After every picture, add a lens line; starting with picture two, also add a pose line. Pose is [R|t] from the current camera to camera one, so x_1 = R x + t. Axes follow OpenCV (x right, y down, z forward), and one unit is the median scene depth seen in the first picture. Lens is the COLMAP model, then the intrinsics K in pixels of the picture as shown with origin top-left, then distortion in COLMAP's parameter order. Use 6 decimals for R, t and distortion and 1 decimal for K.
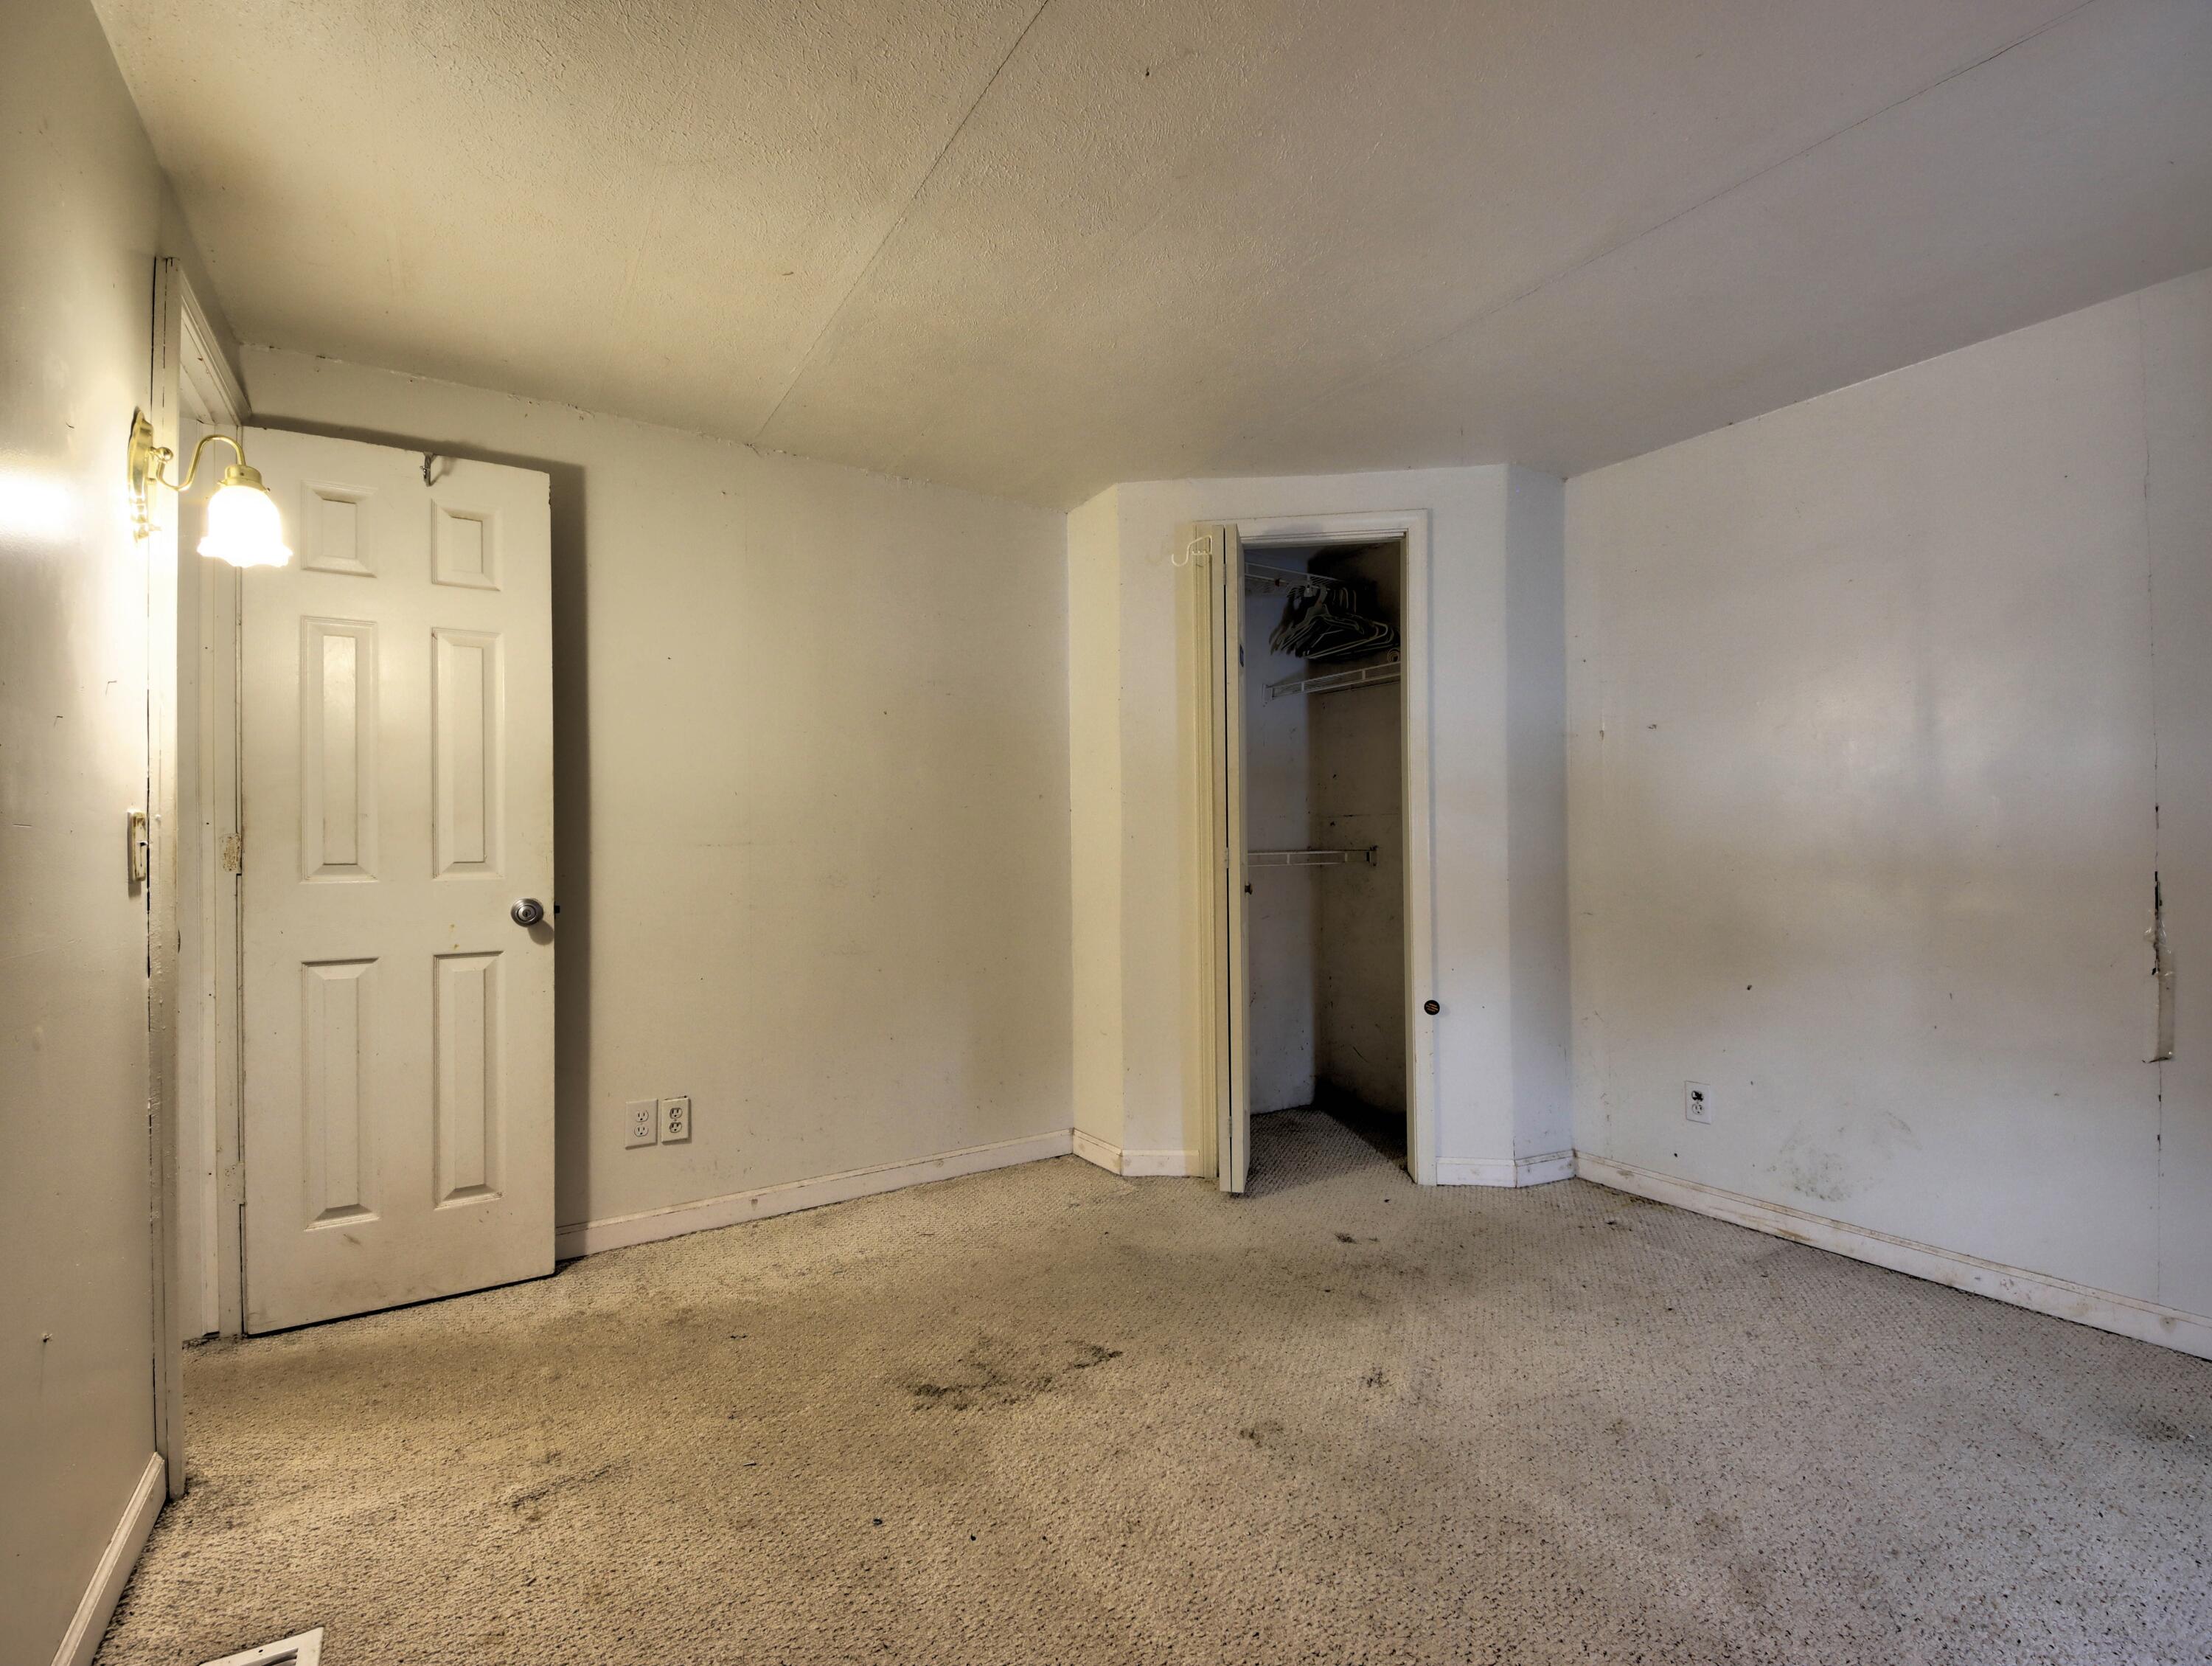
lens RADIAL K [[970.5, 0, 1099.3], [0, 970.5, 836.0], [0, 0, 1]] dist [0.056045, -0.042649]
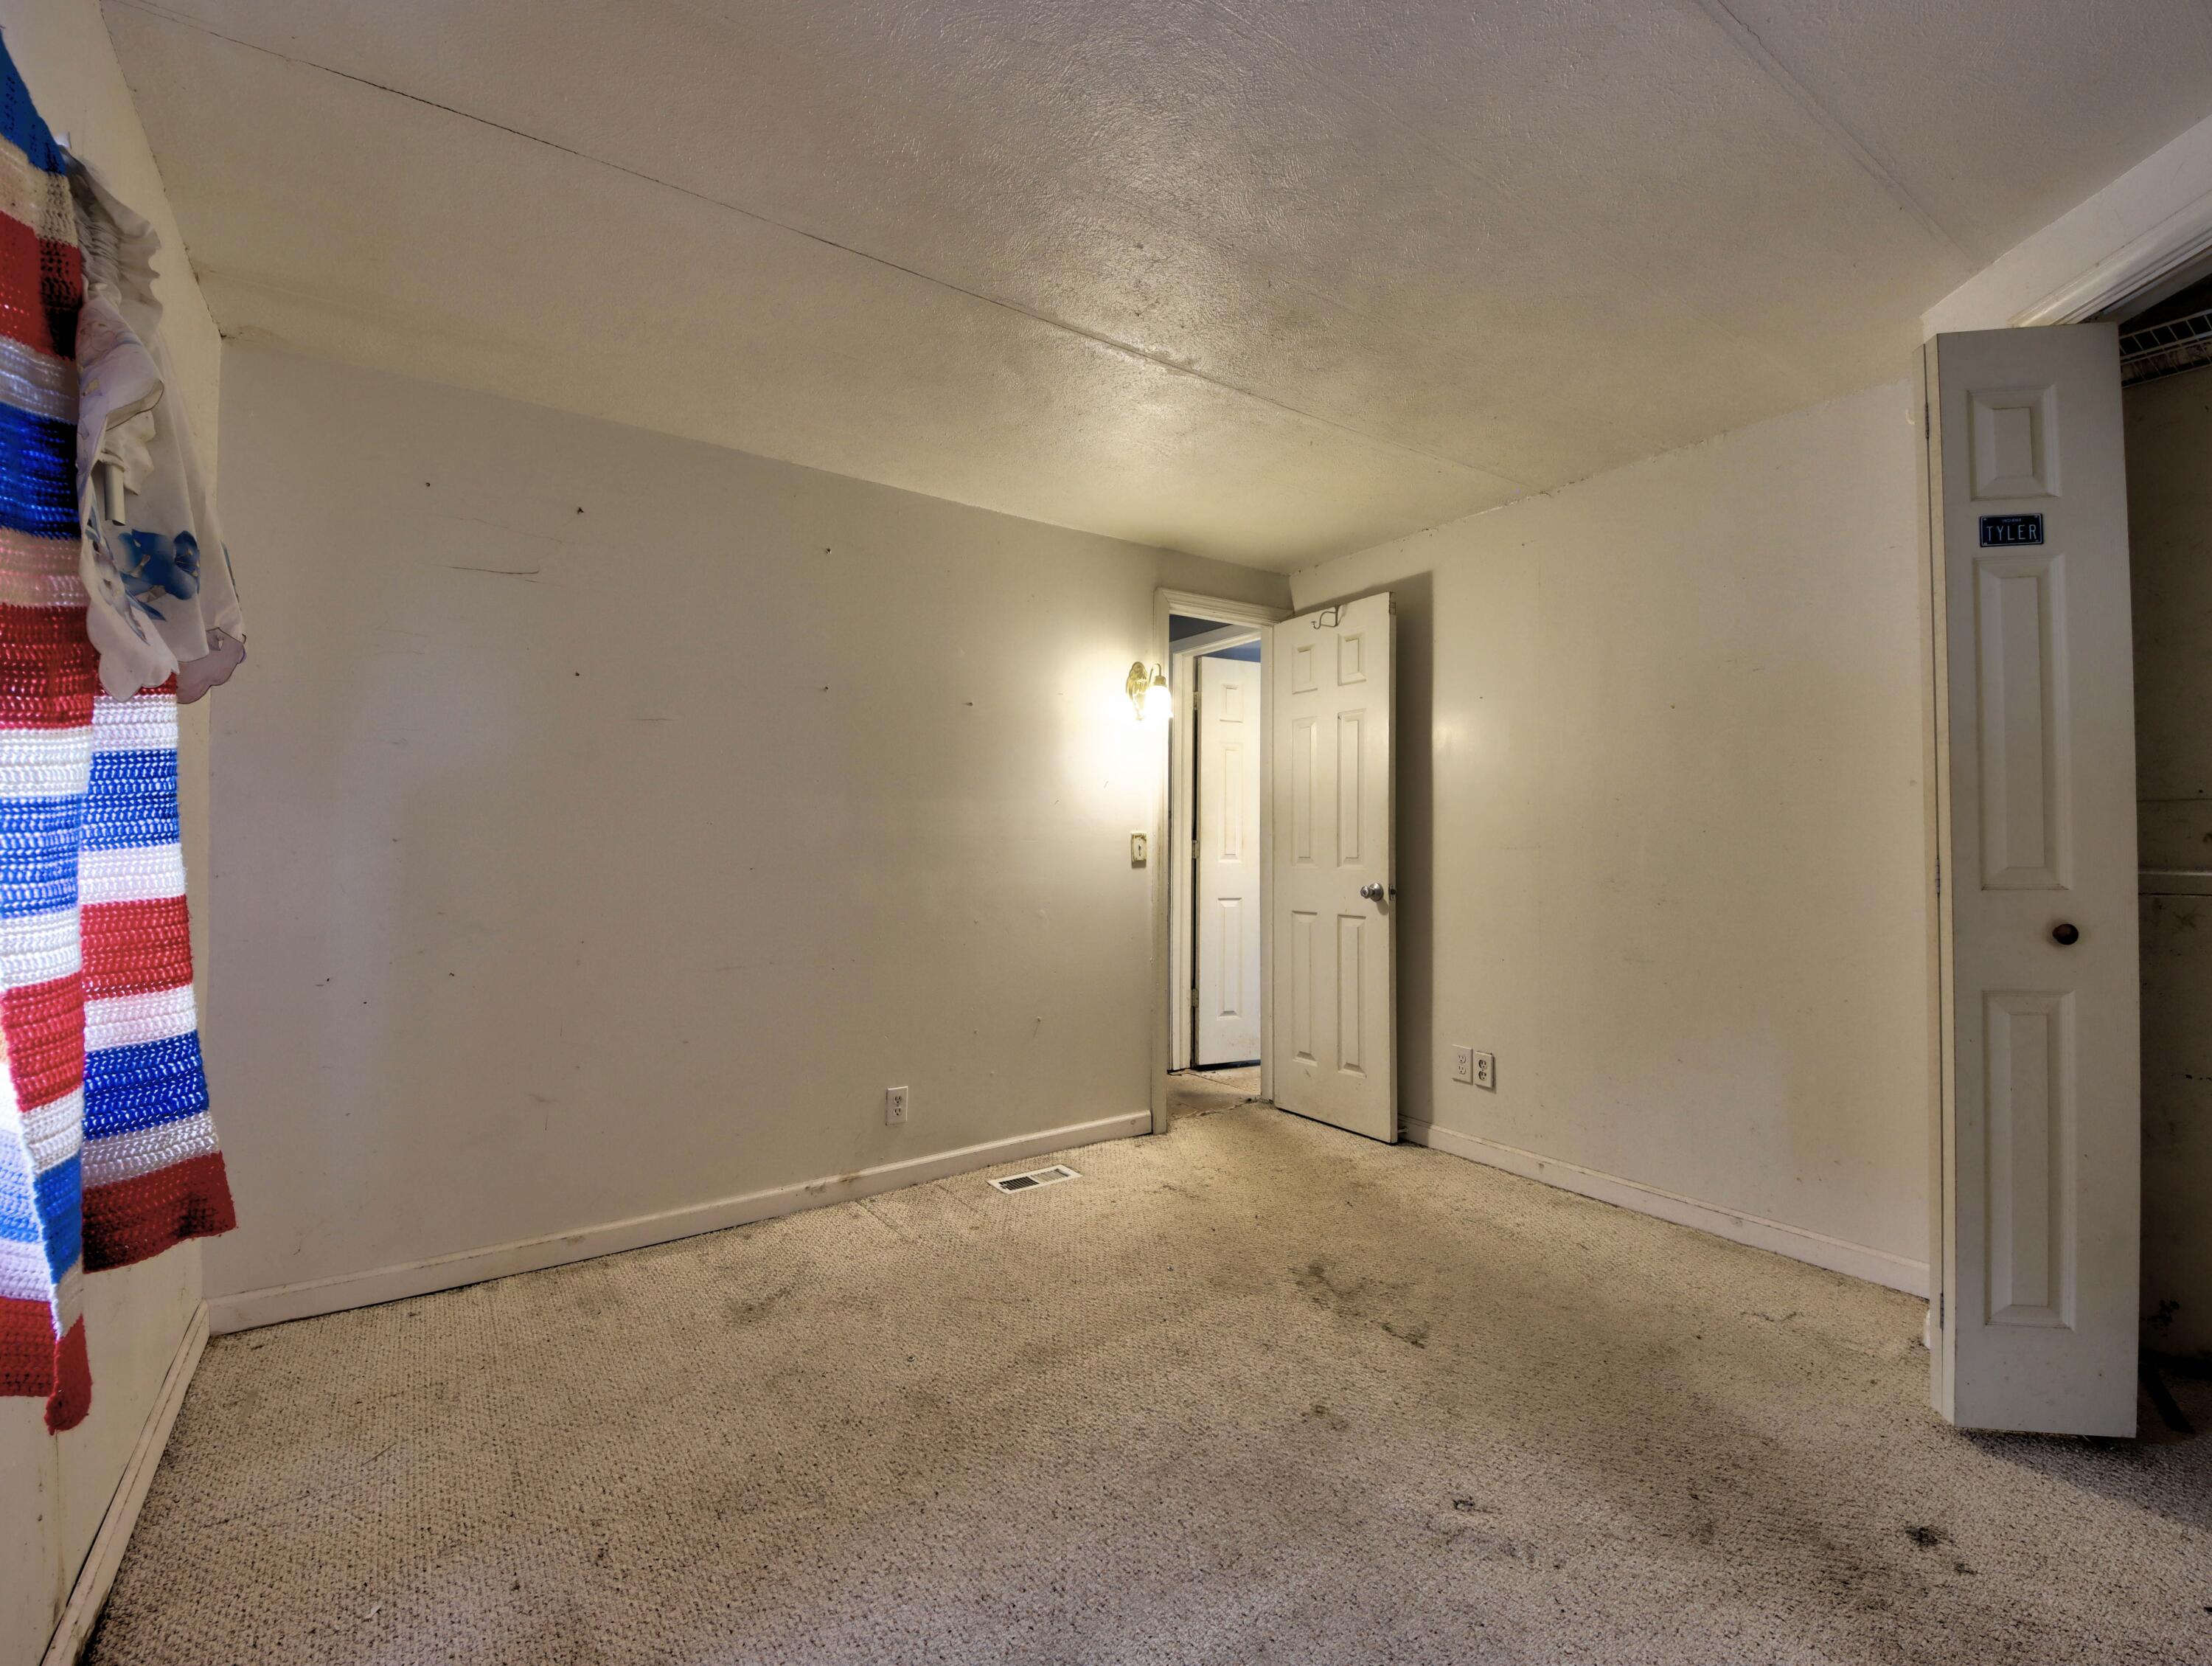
lens RADIAL K [[970.5, 0, 1099.3], [0, 970.5, 836.0], [0, 0, 1]] dist [0.056045, -0.042649]
pose [[0.030928, -0.003966, -0.999514, 0.886560], [0.008446, 0.999957, -0.003707, -0.005894], [0.999486, -0.008327, 0.030960, 0.540703]]
